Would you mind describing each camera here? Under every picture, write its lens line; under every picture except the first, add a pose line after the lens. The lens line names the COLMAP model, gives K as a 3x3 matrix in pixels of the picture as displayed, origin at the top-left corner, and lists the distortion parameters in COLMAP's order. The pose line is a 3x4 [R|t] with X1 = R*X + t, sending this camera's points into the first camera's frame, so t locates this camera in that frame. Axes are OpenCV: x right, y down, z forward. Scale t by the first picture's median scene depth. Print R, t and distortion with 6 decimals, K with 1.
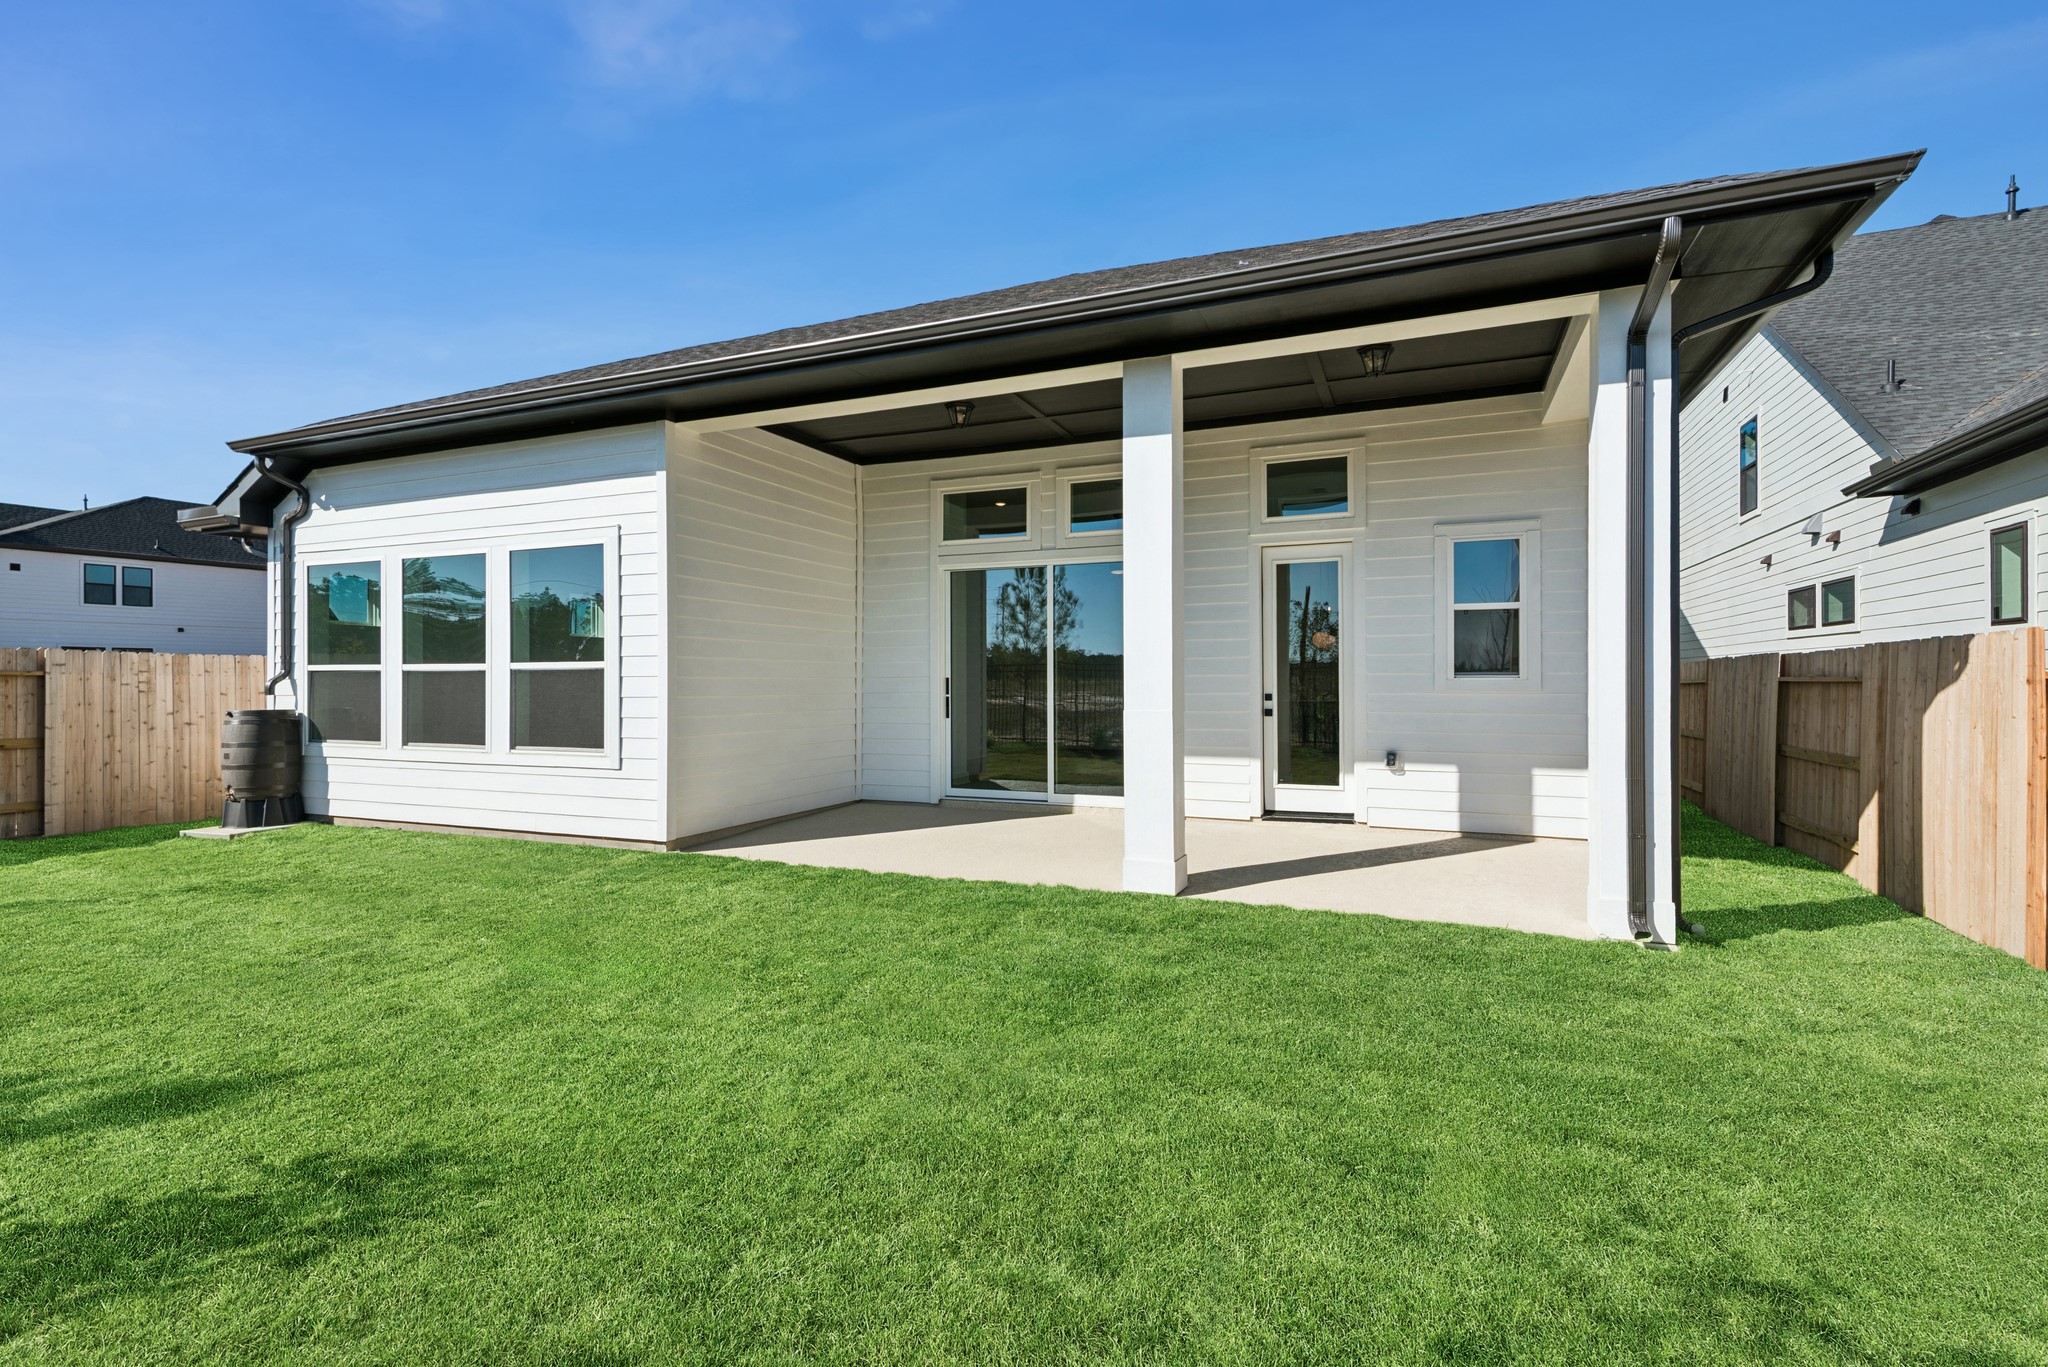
lens RADIAL K [[964.1, 0, 1024.0], [0, 964.1, 683.5], [0, 0, 1]] dist [0.002519, -0.000034]
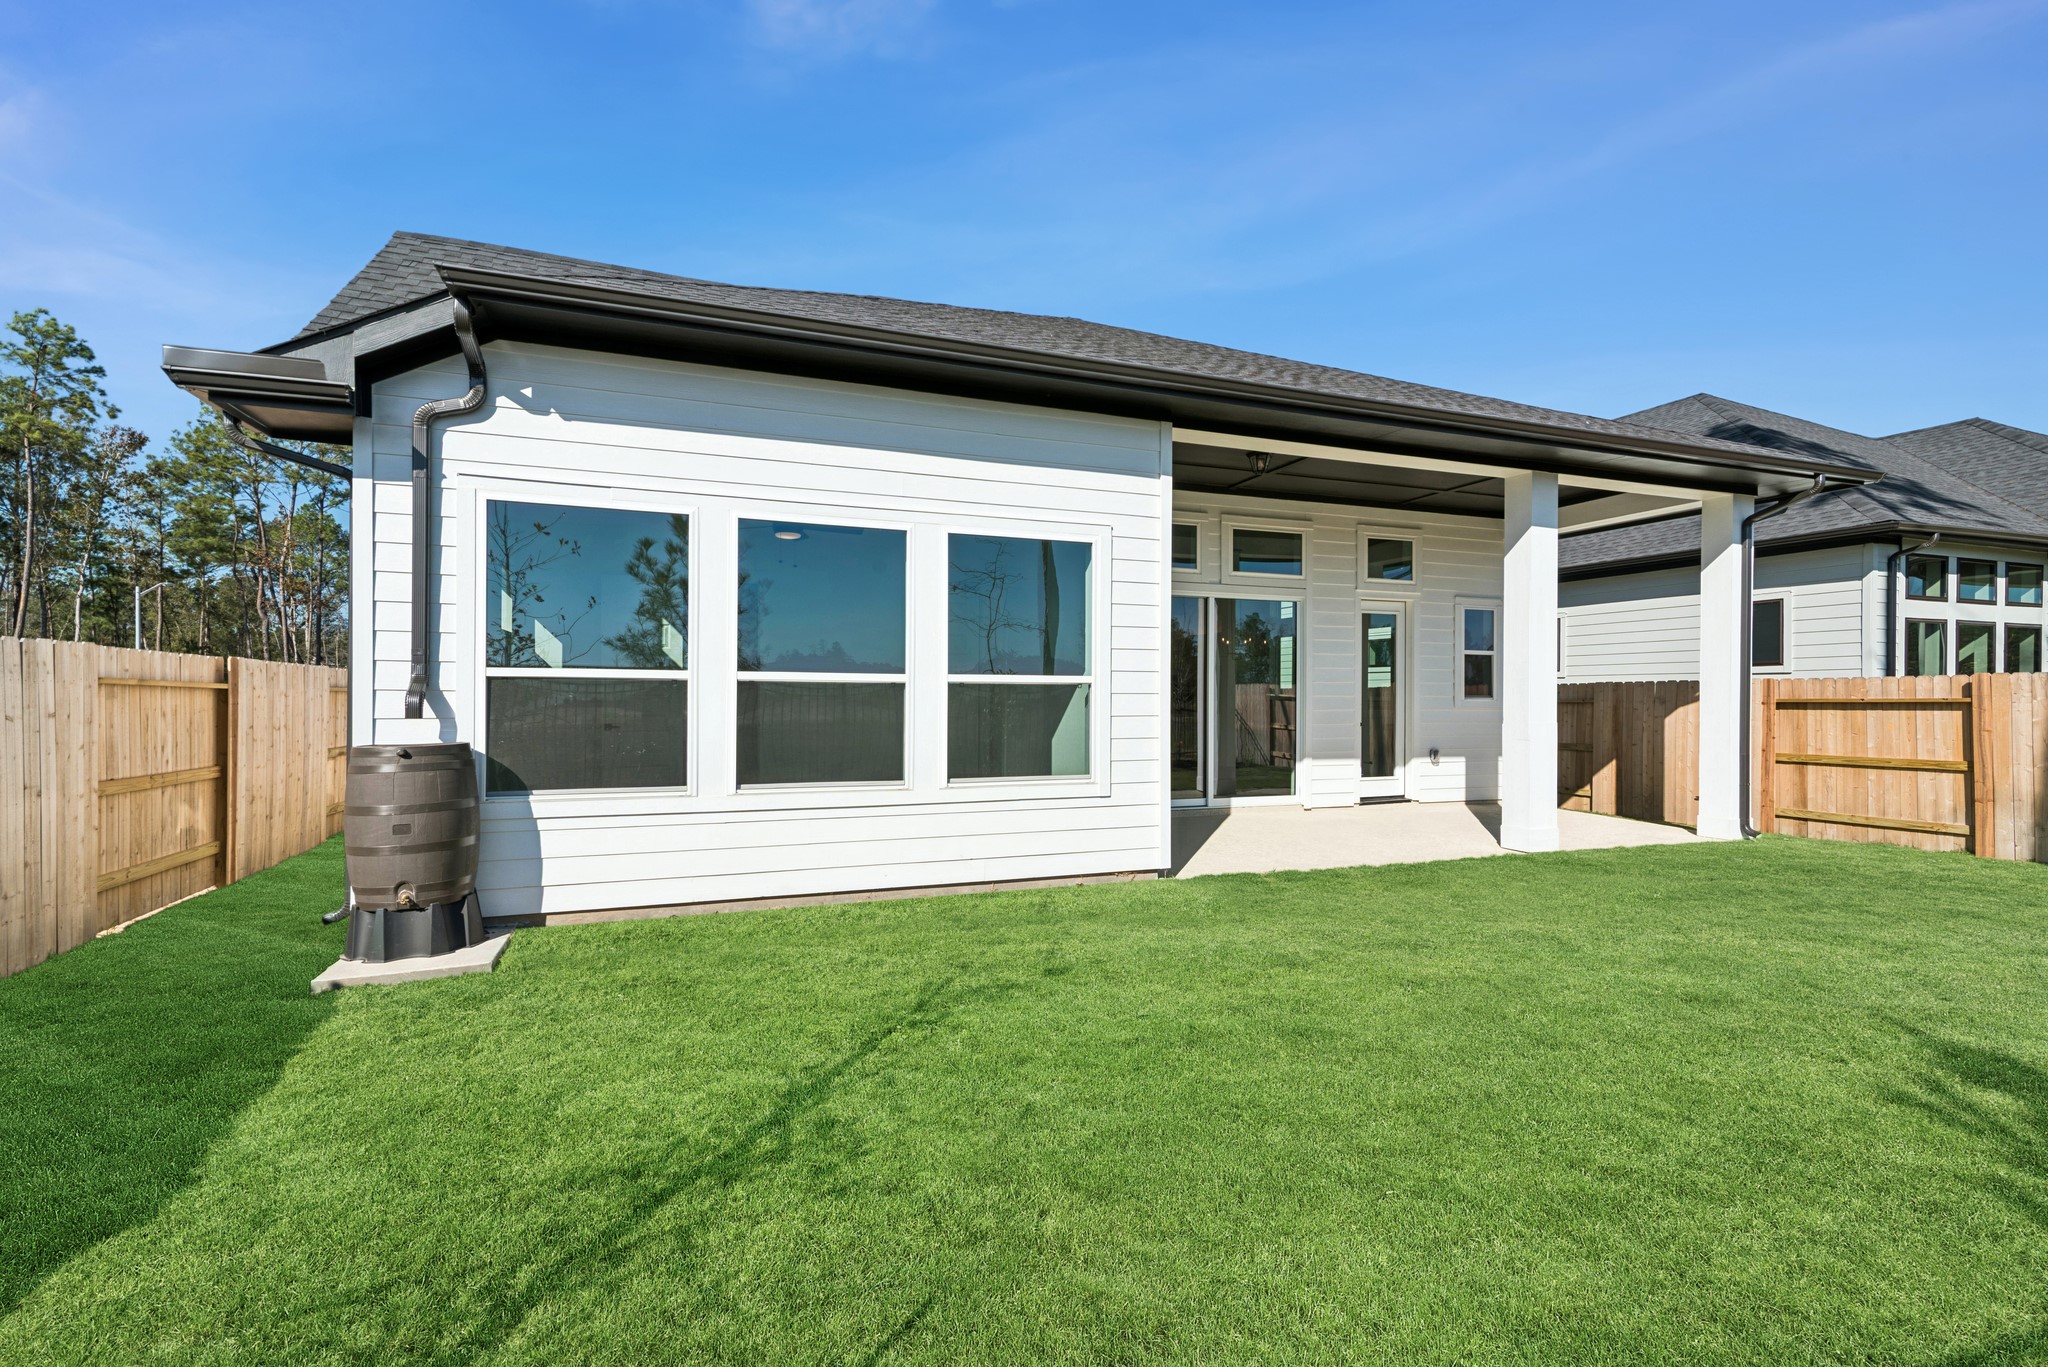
lens RADIAL K [[934.0, 0, 1015.7], [0, 934.0, 702.2], [0, 0, 1]] dist [0.001453, 0.000068]
pose [[0.726370, 0.003056, 0.687297, -0.972394], [-0.006407, 0.999977, 0.002324, -0.000498], [-0.687274, -0.006092, 0.726373, 0.386854]]
